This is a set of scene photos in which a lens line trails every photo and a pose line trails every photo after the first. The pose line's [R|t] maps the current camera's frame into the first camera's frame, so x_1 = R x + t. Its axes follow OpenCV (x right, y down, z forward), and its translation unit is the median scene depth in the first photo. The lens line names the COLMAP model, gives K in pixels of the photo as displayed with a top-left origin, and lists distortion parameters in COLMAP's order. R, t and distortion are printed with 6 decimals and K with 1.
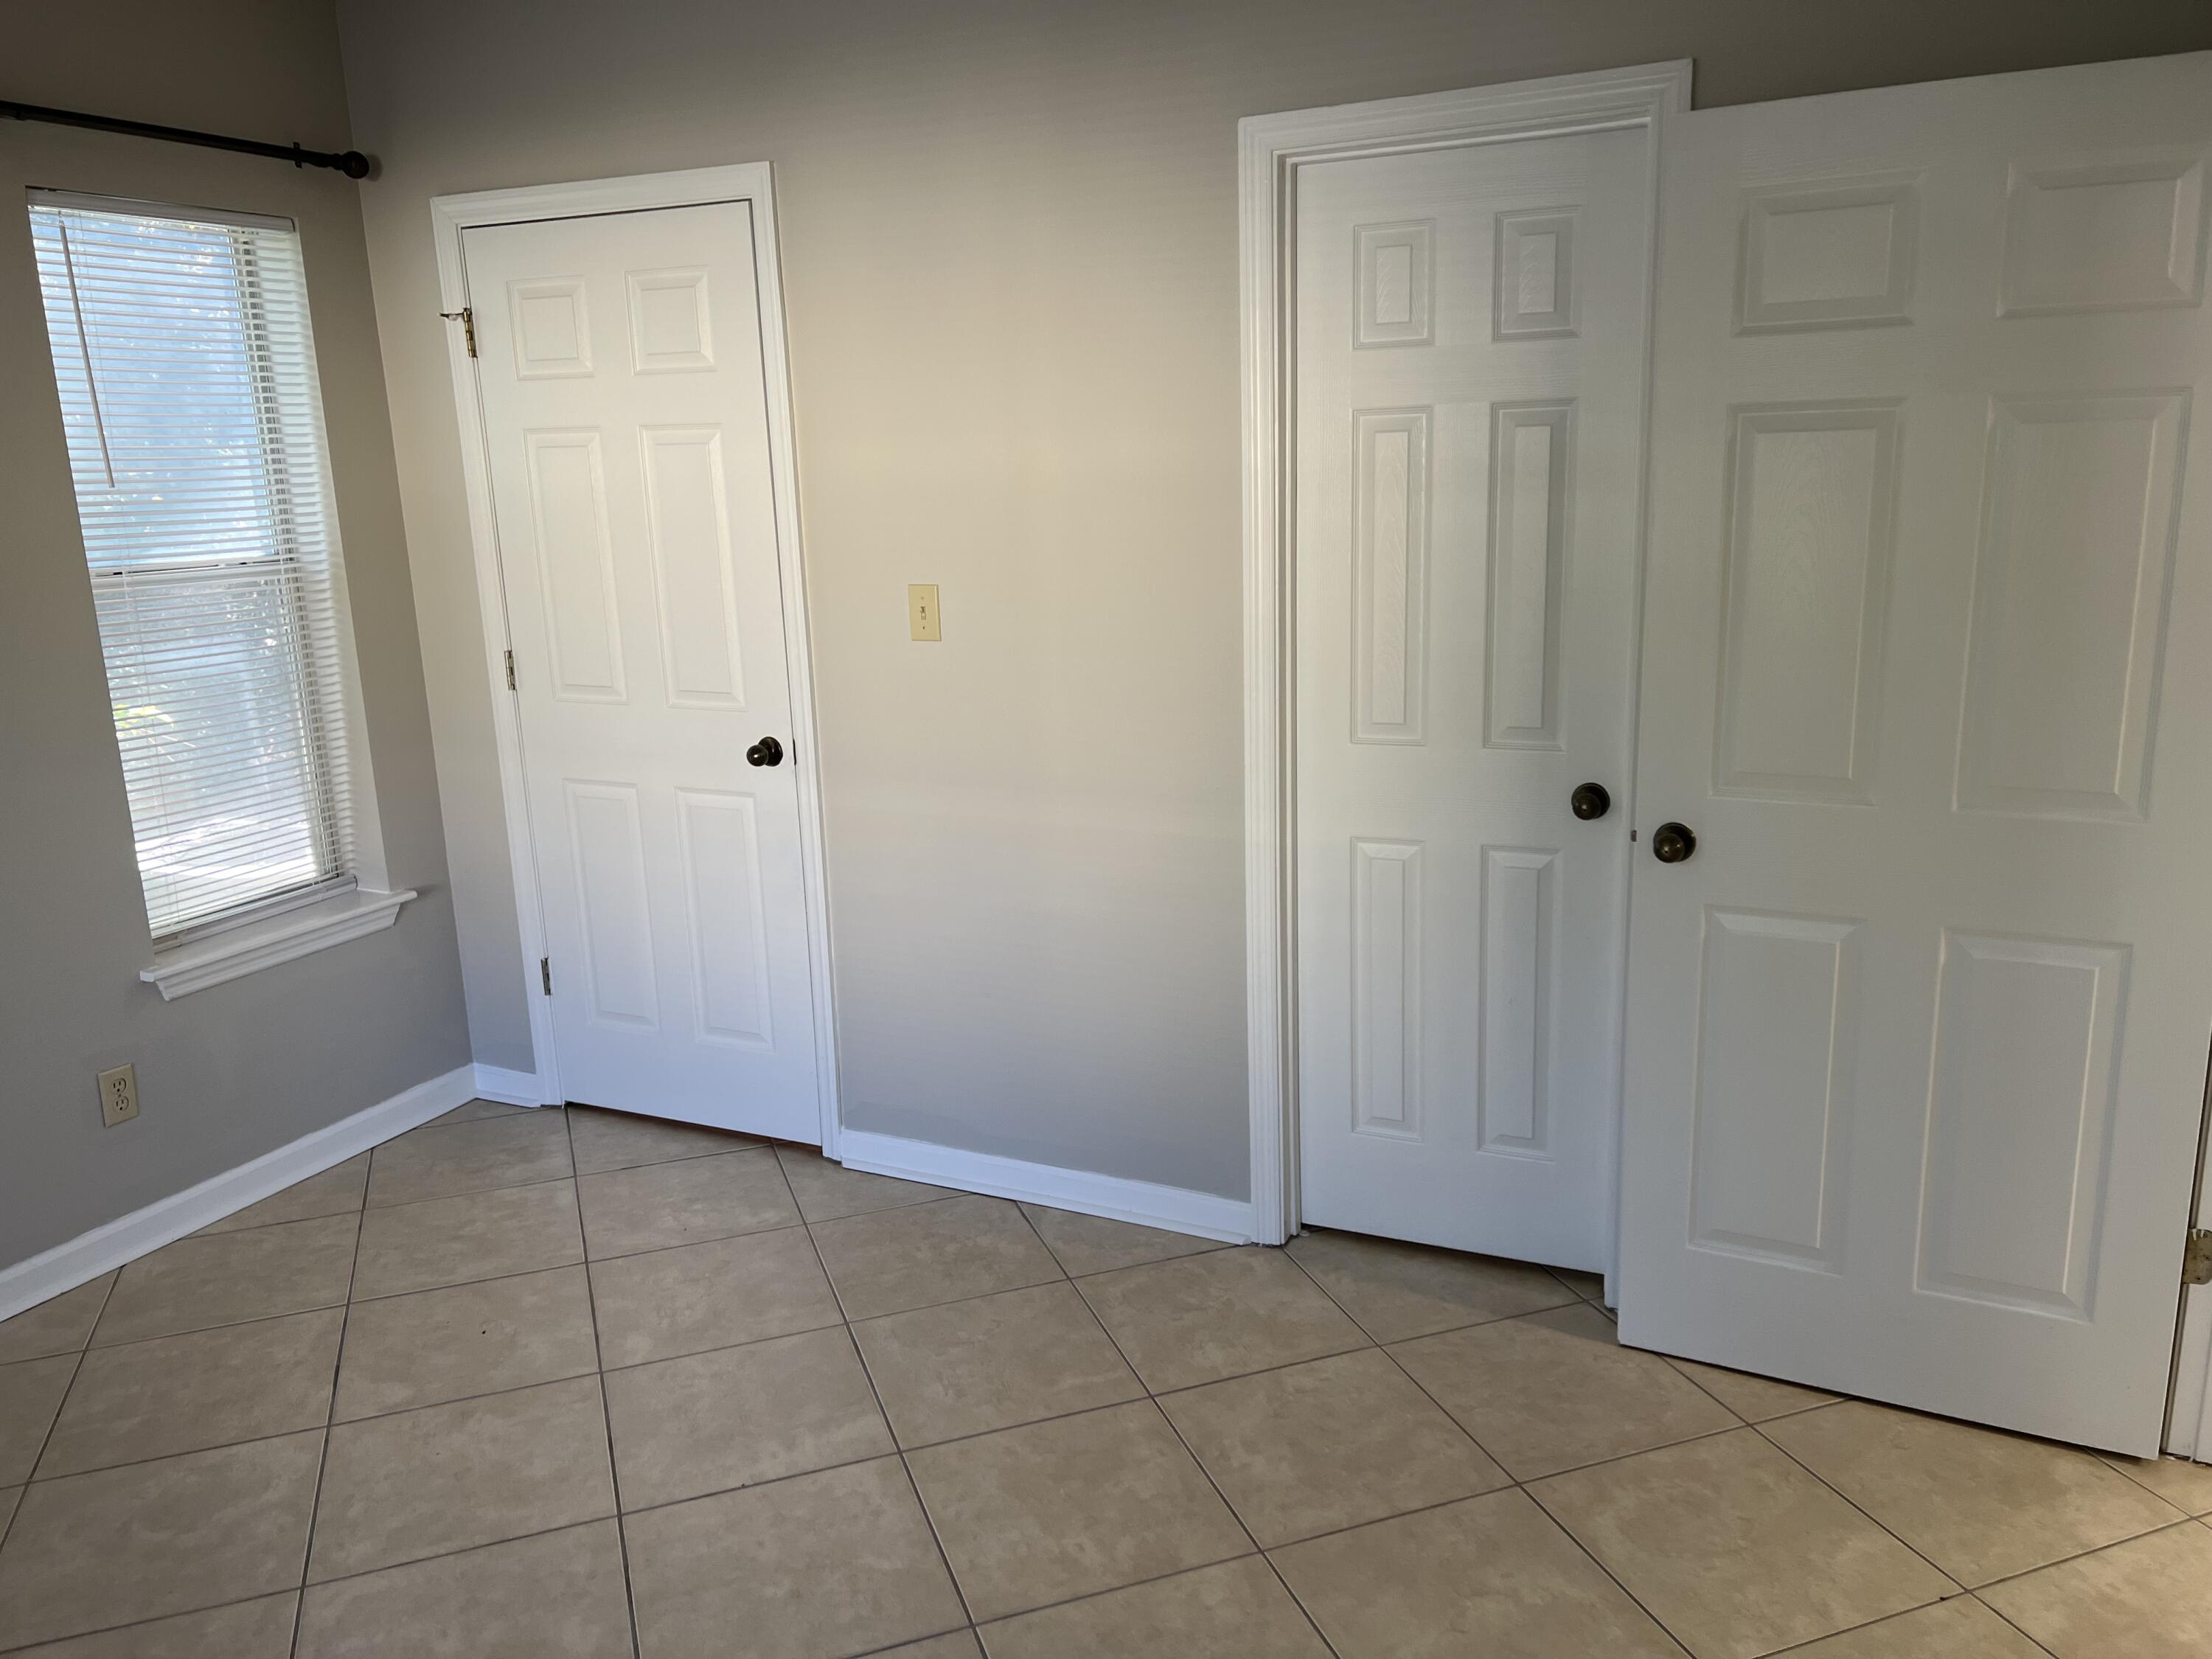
lens RADIAL K [[1678.7, 0, 1103.2], [0, 1678.7, 835.6], [0, 0, 1]] dist [0.090486, -0.101413]
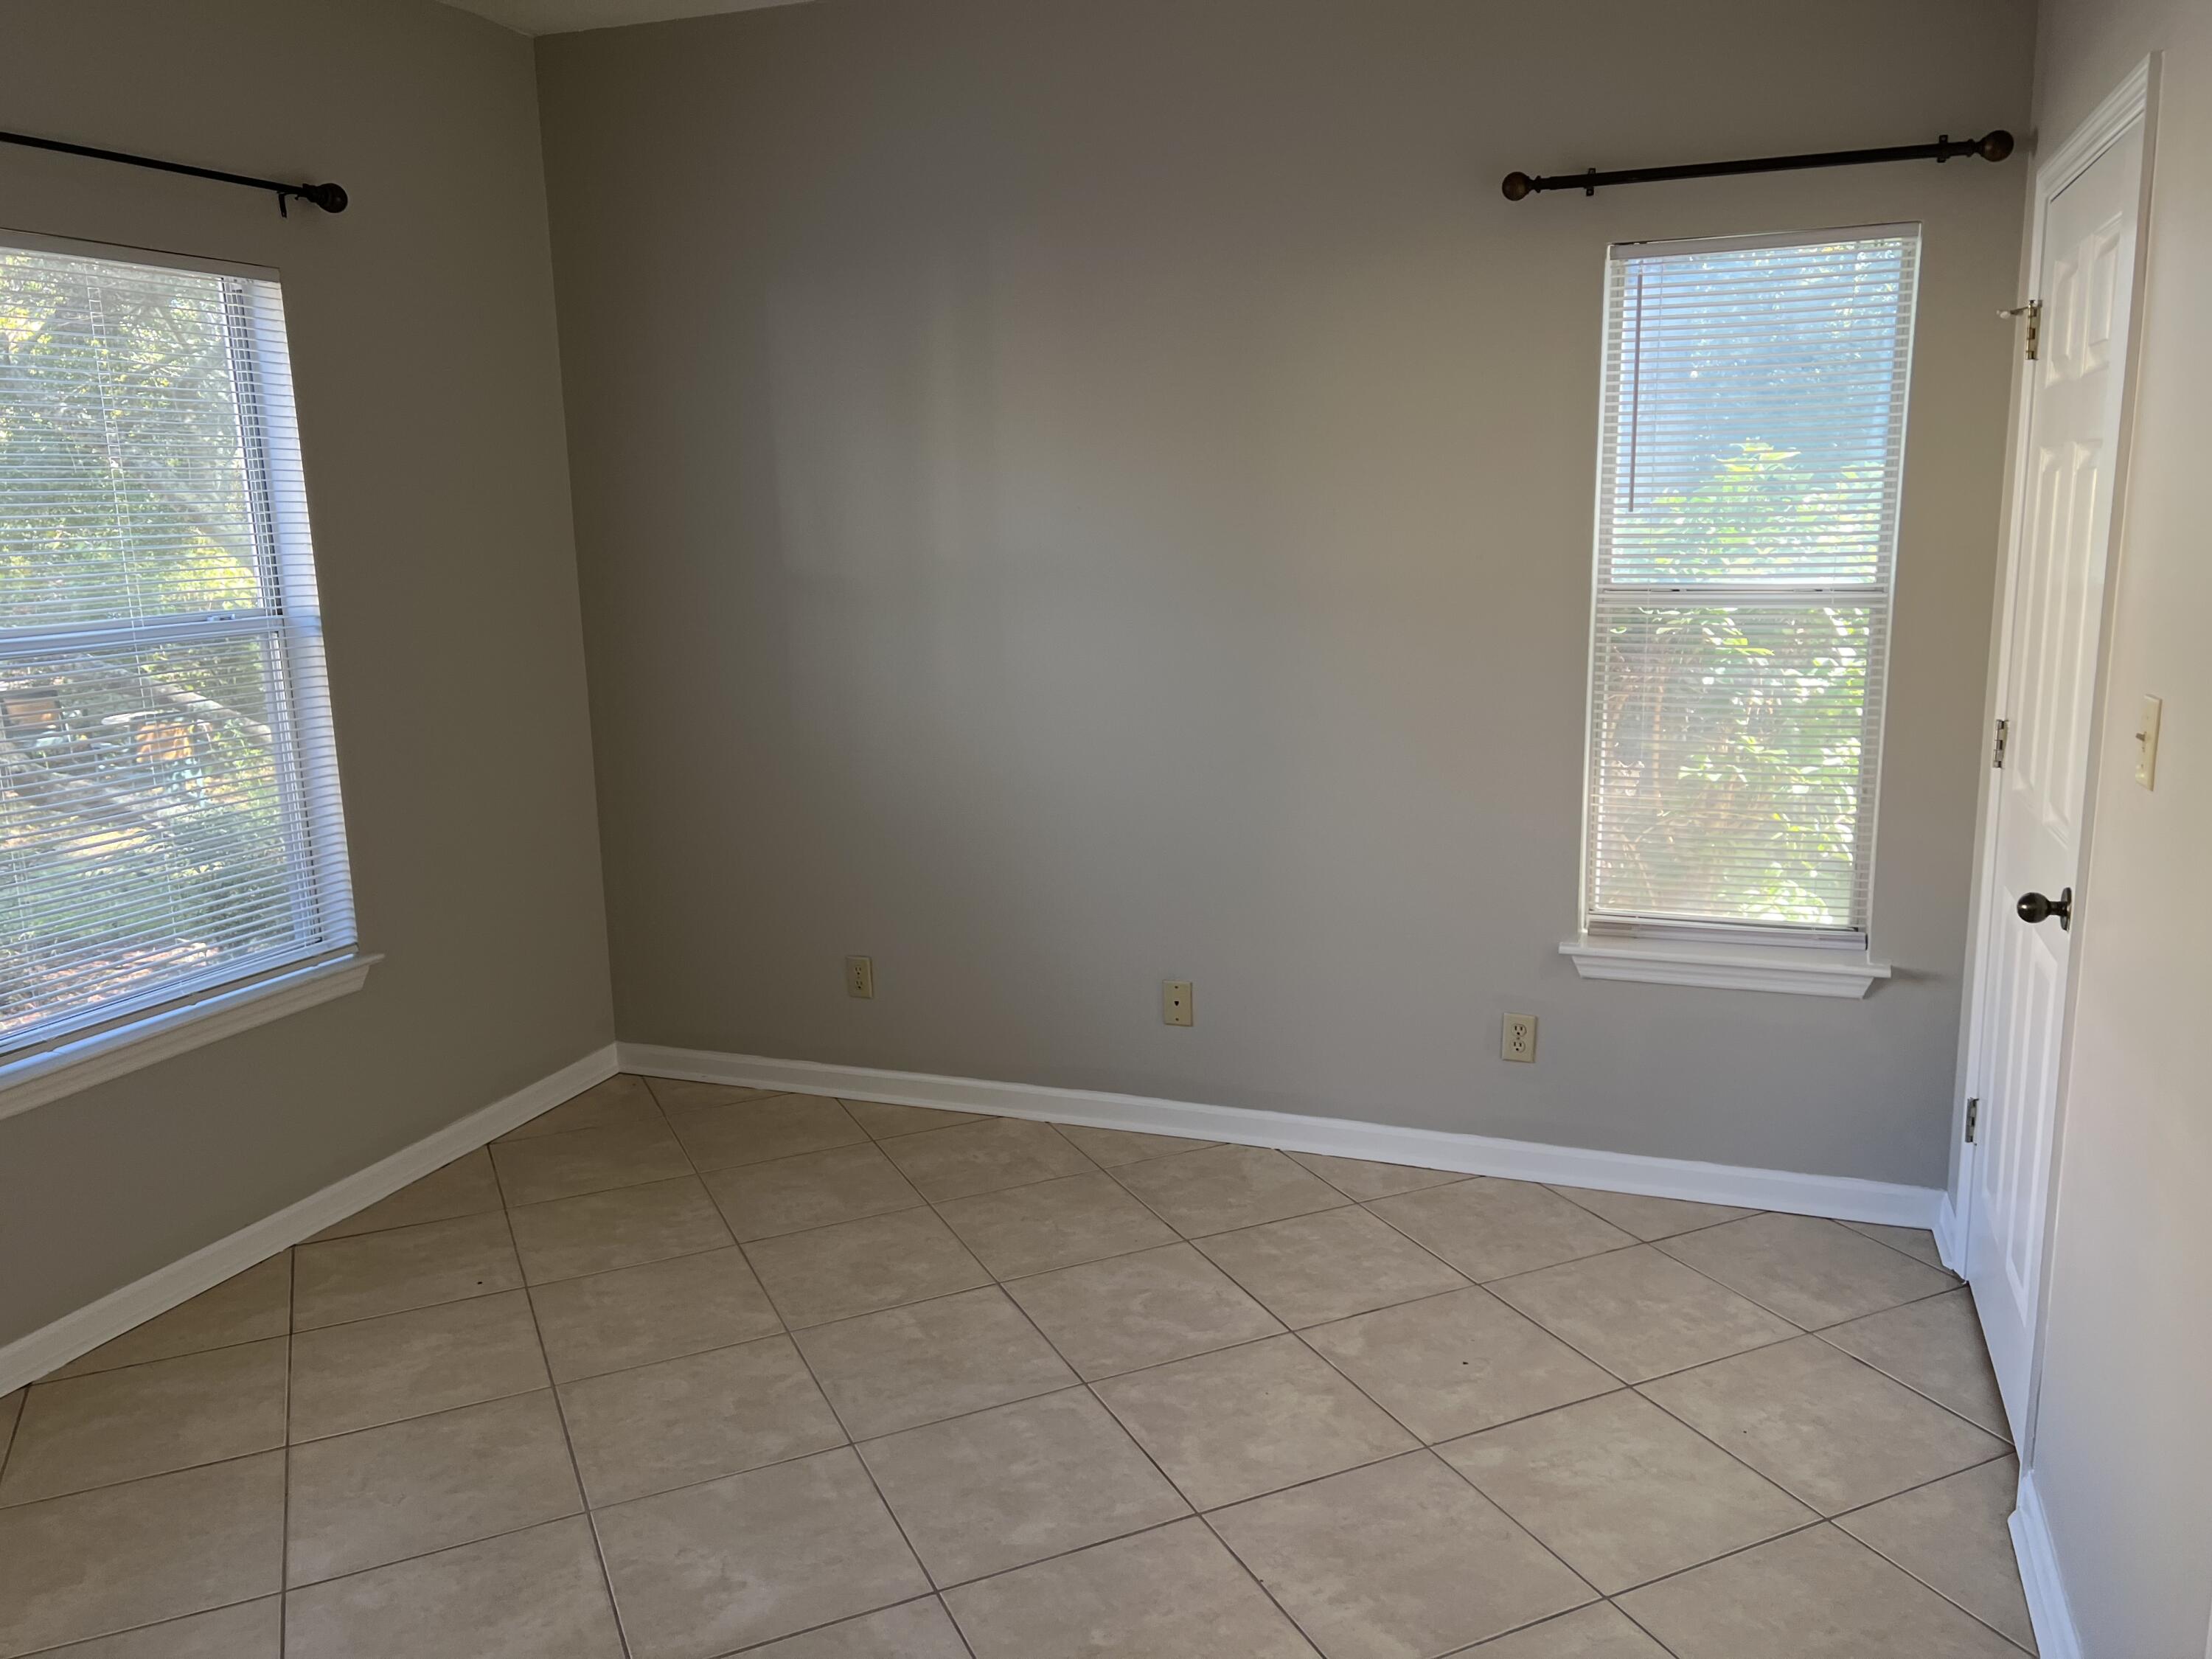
lens RADIAL K [[1686.1, 0, 1103.5], [0, 1686.1, 834.4], [0, 0, 1]] dist [0.057527, -0.046798]
pose [[0.089260, 0.219429, -0.971537, 0.524236], [-0.213236, 0.957024, 0.196560, -0.157980], [0.972915, 0.189622, 0.132214, 0.607318]]
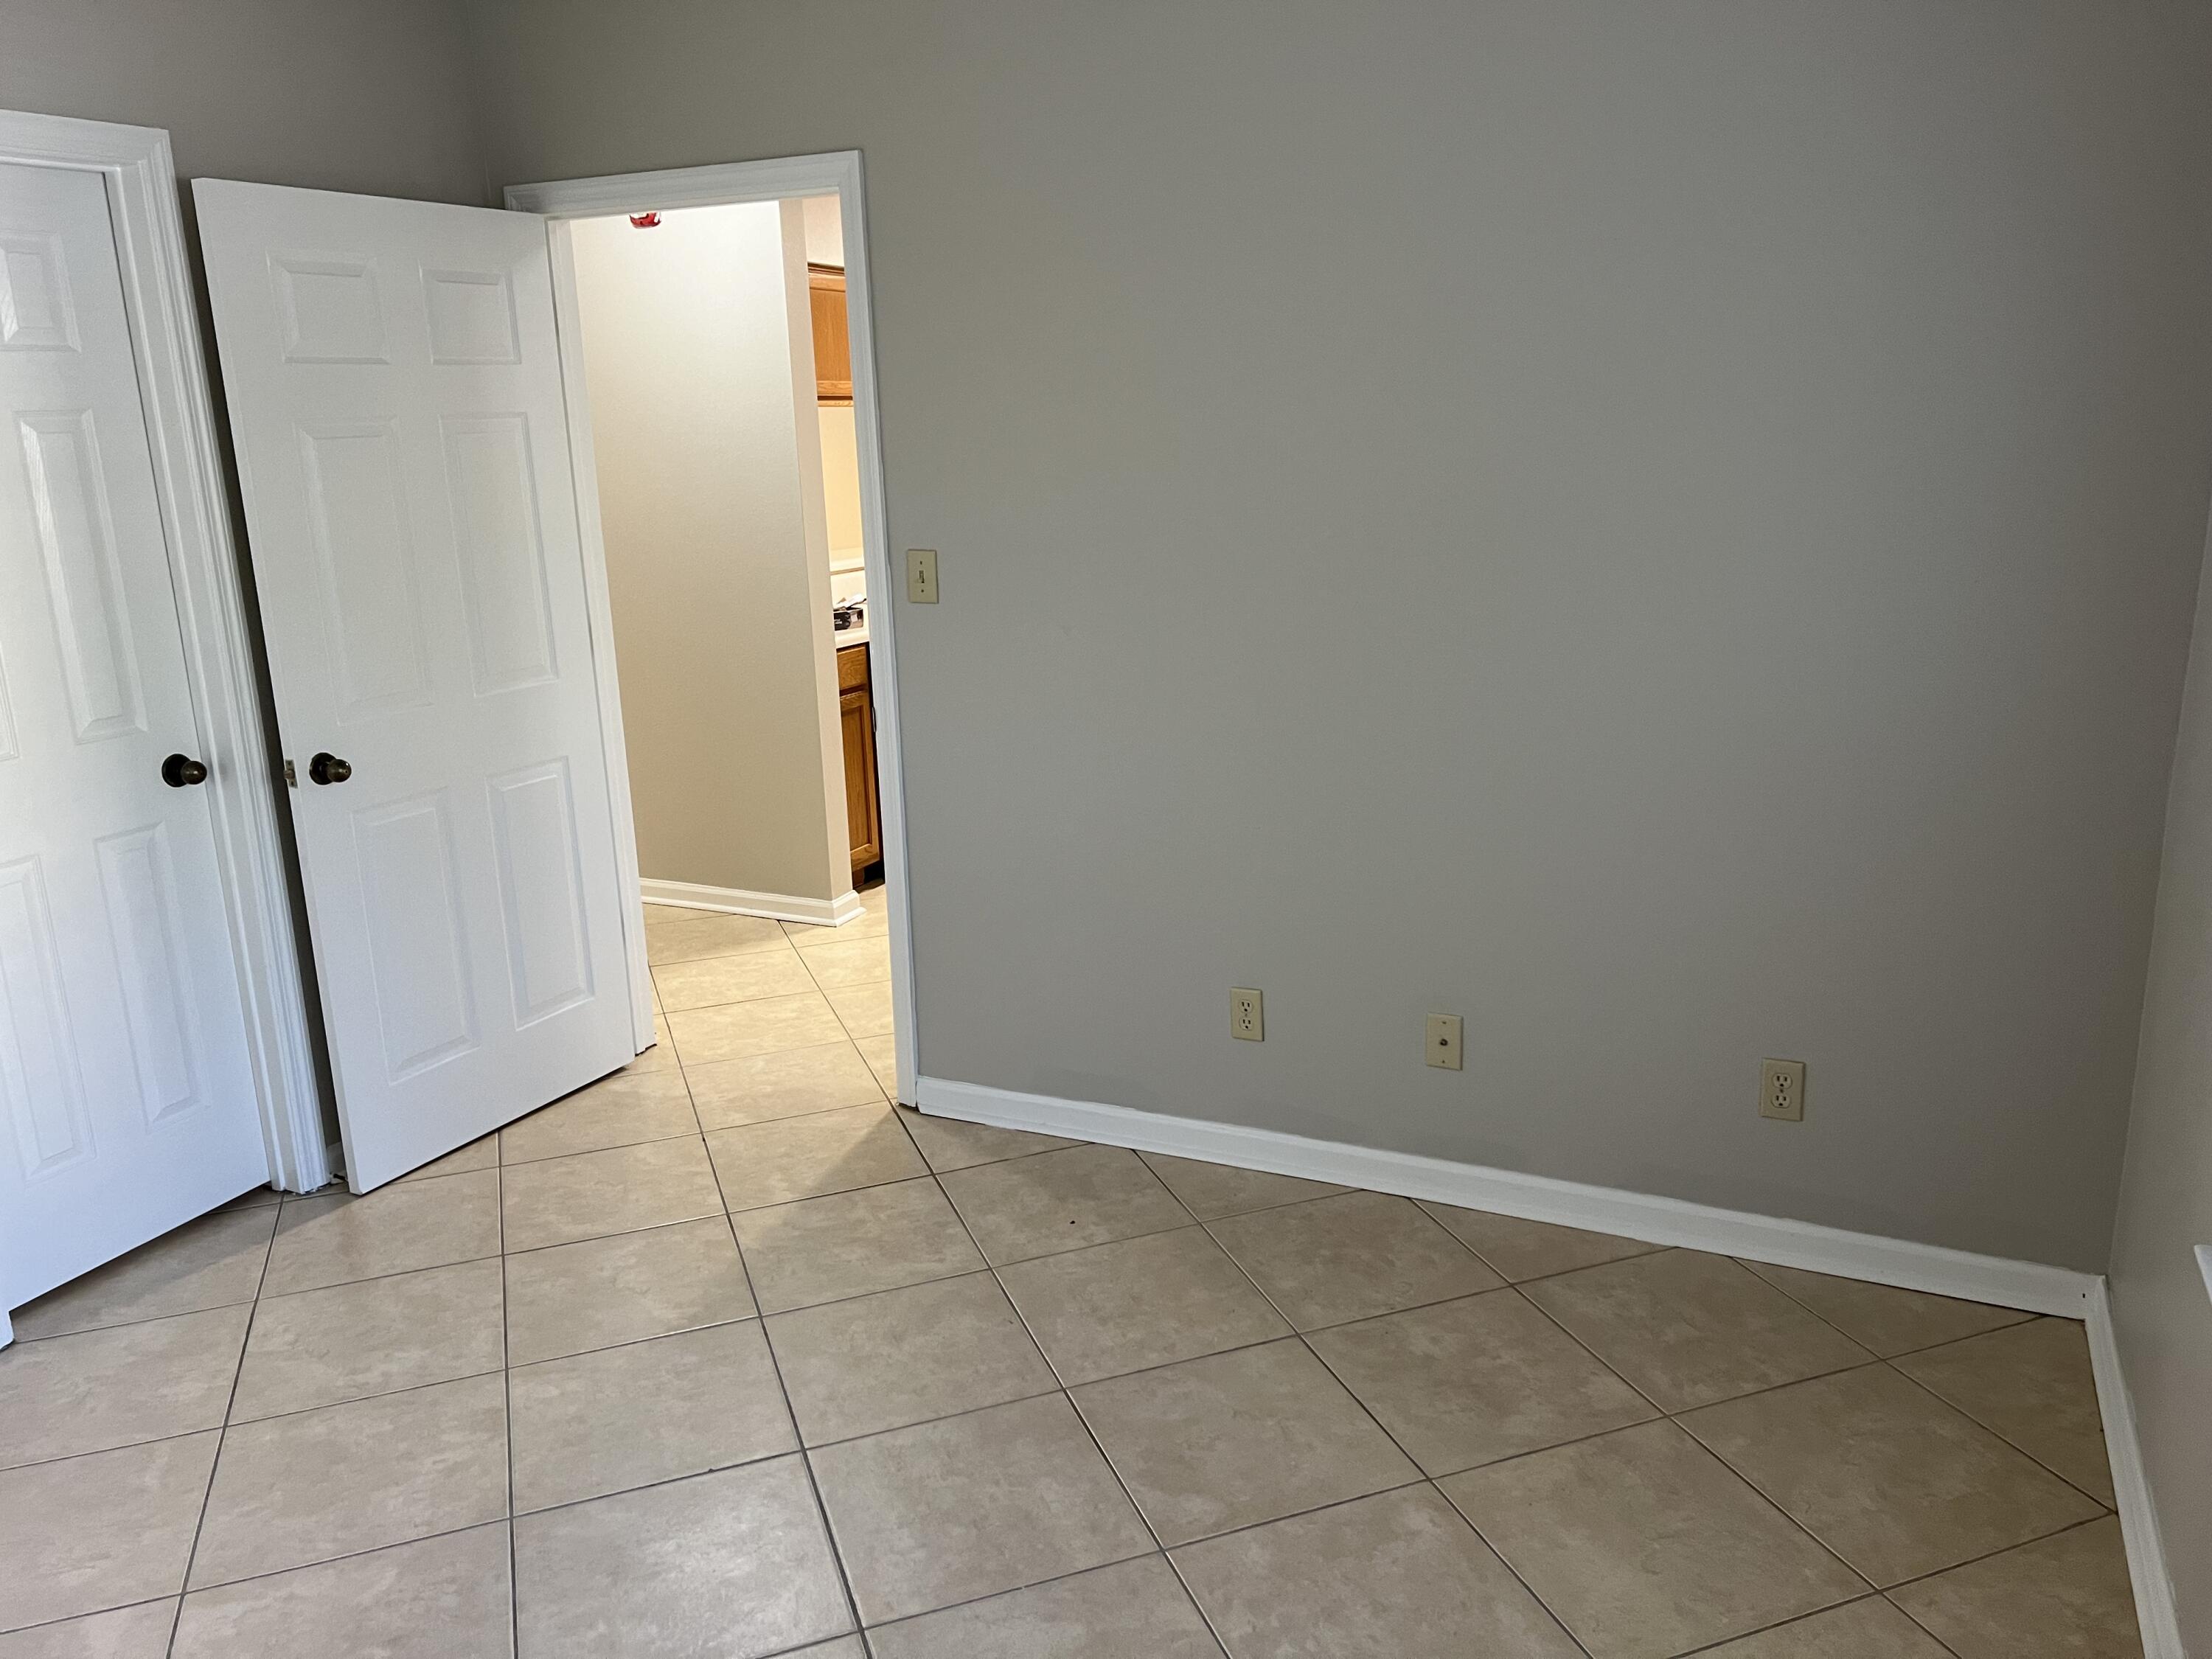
lens RADIAL K [[1655.2, 0, 1125.5], [0, 1655.2, 821.3], [0, 0, 1]] dist [0.045763, -0.050419]
pose [[-0.010827, -0.214169, 0.976737, -0.787808], [0.251423, 0.944830, 0.209960, -0.061989], [-0.967817, 0.247847, 0.043618, 0.356647]]
